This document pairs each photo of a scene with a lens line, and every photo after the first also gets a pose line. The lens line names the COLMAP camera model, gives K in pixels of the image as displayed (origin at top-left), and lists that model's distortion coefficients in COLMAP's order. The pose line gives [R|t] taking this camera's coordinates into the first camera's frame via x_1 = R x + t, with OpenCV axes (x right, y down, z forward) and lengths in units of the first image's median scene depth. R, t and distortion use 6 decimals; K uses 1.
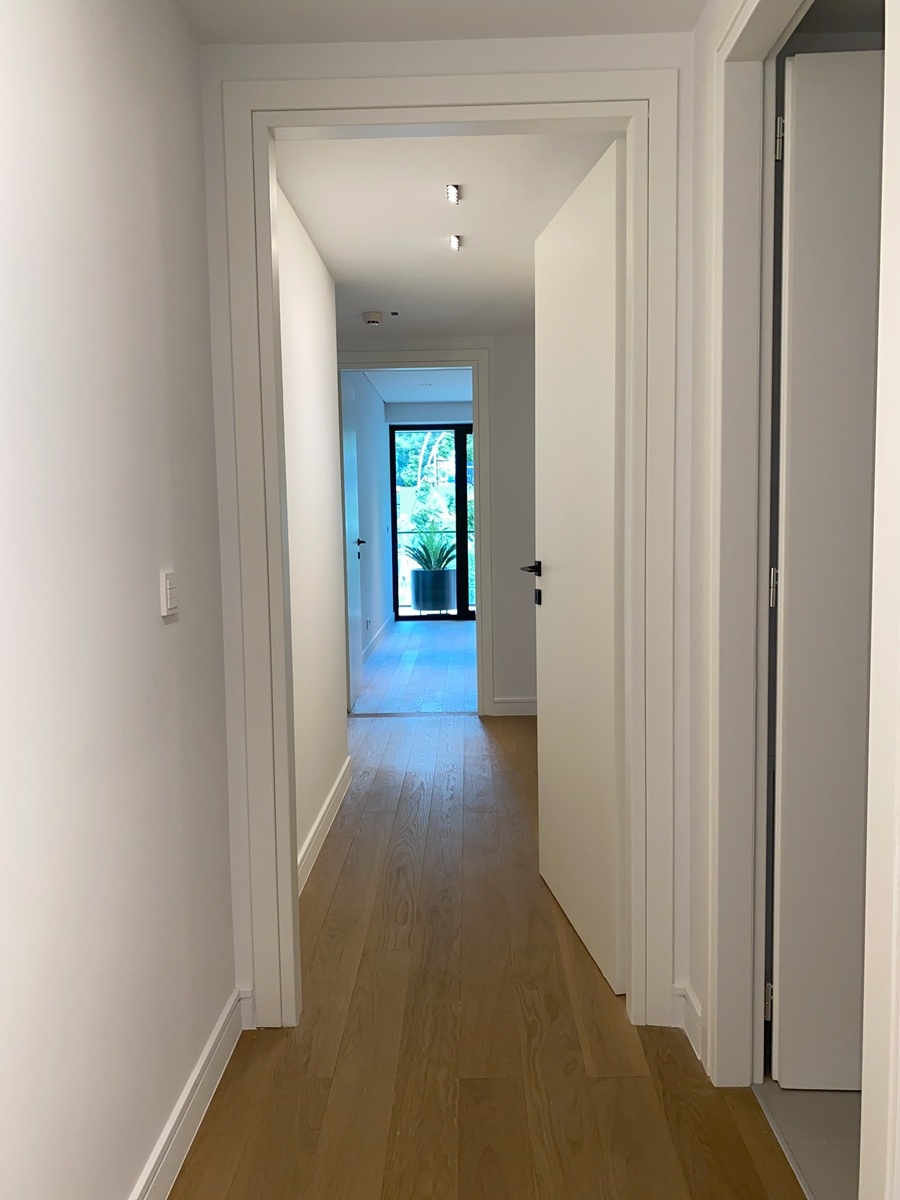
lens RADIAL K [[909.9, 0, 447.4], [0, 909.9, 601.2], [0, 0, 1]] dist [0.008653, 0.003742]
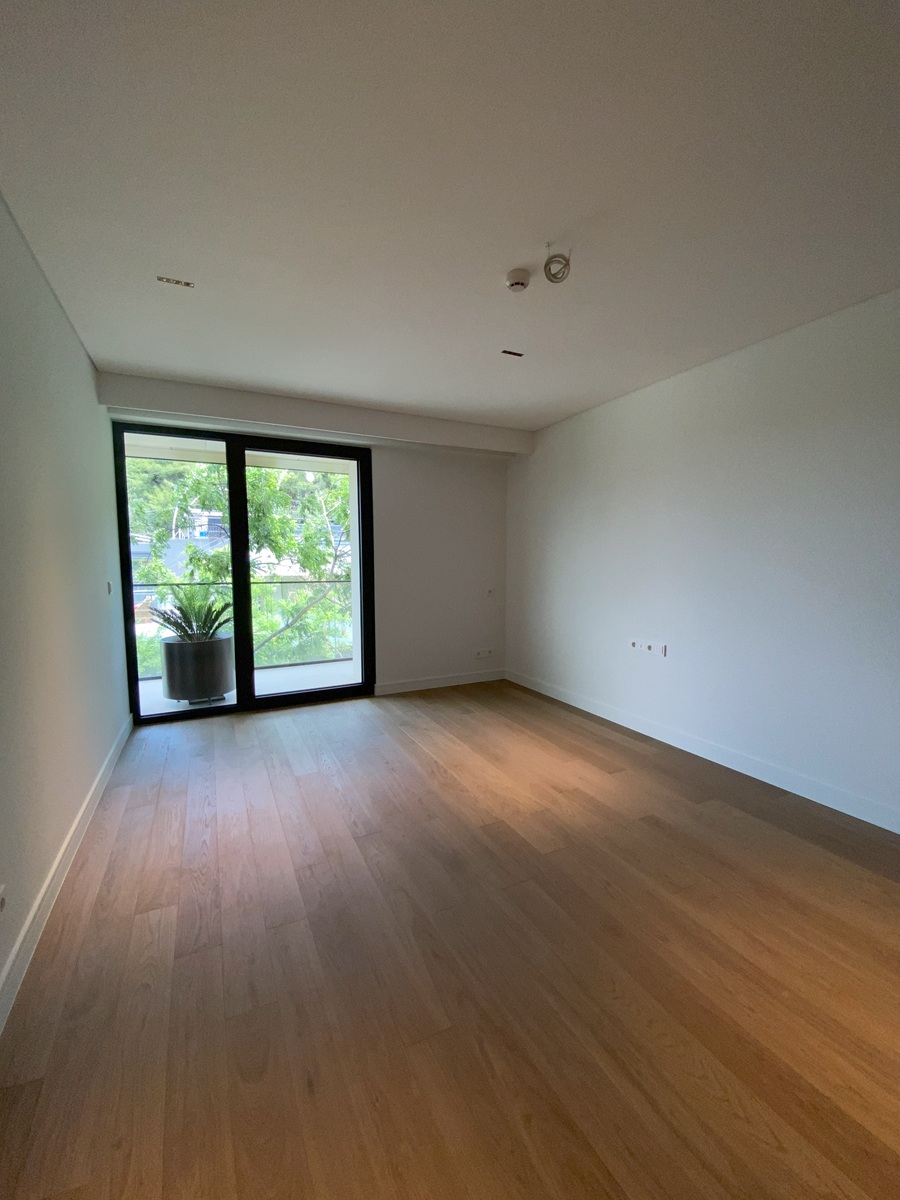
lens RADIAL K [[485.9, 0, 459.1], [0, 485.9, 602.0], [0, 0, 1]] dist [0.002023, -0.000575]
pose [[0.859847, -0.029418, 0.509703, -0.032086], [0.036169, 0.999340, -0.003337, -0.055484], [-0.509269, 0.021304, 0.860344, 0.577588]]
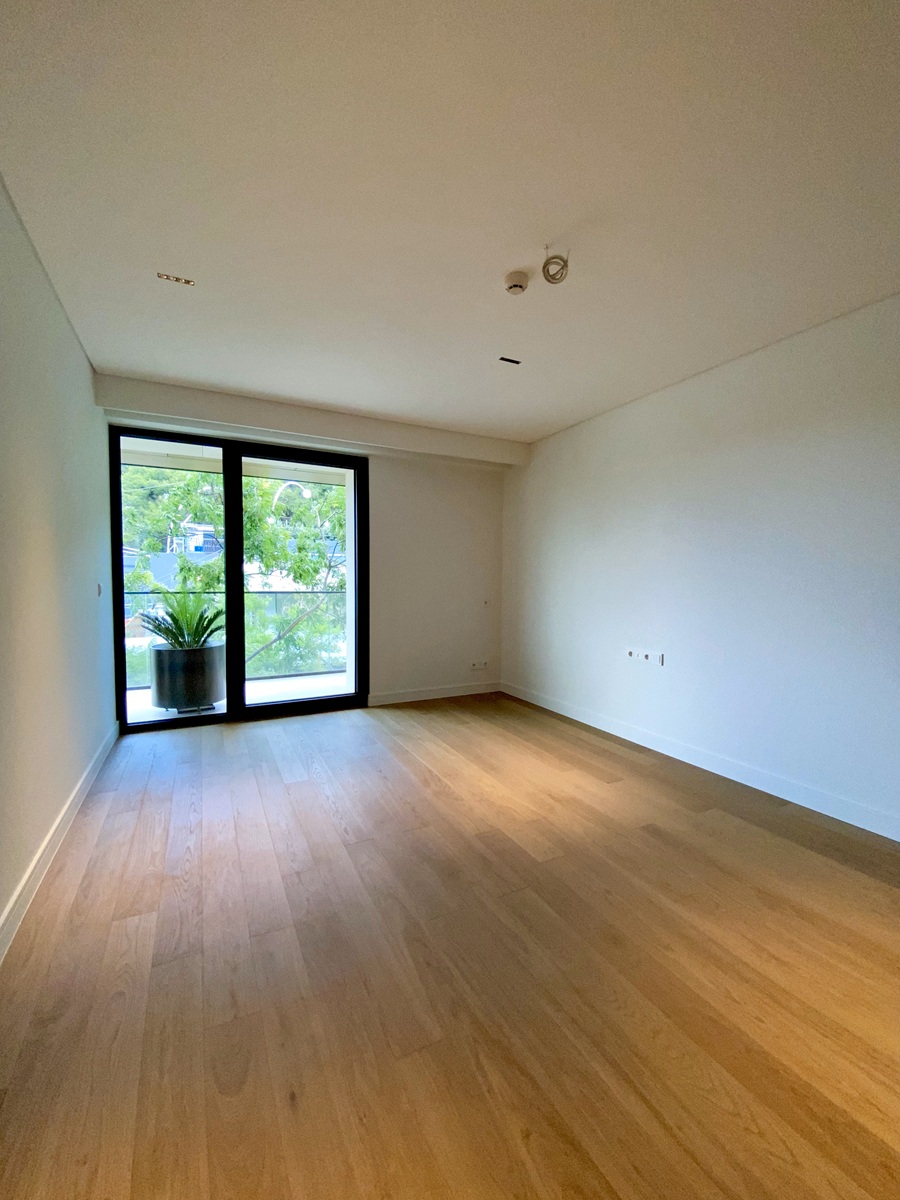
lens RADIAL K [[485.9, 0, 458.3], [0, 485.9, 604.2], [0, 0, 1]] dist [0.002023, -0.000575]
pose [[0.855136, -0.002550, 0.518398, -0.031264], [0.028249, 0.998731, -0.041685, -0.046212], [-0.517634, 0.050290, 0.854123, 0.581028]]
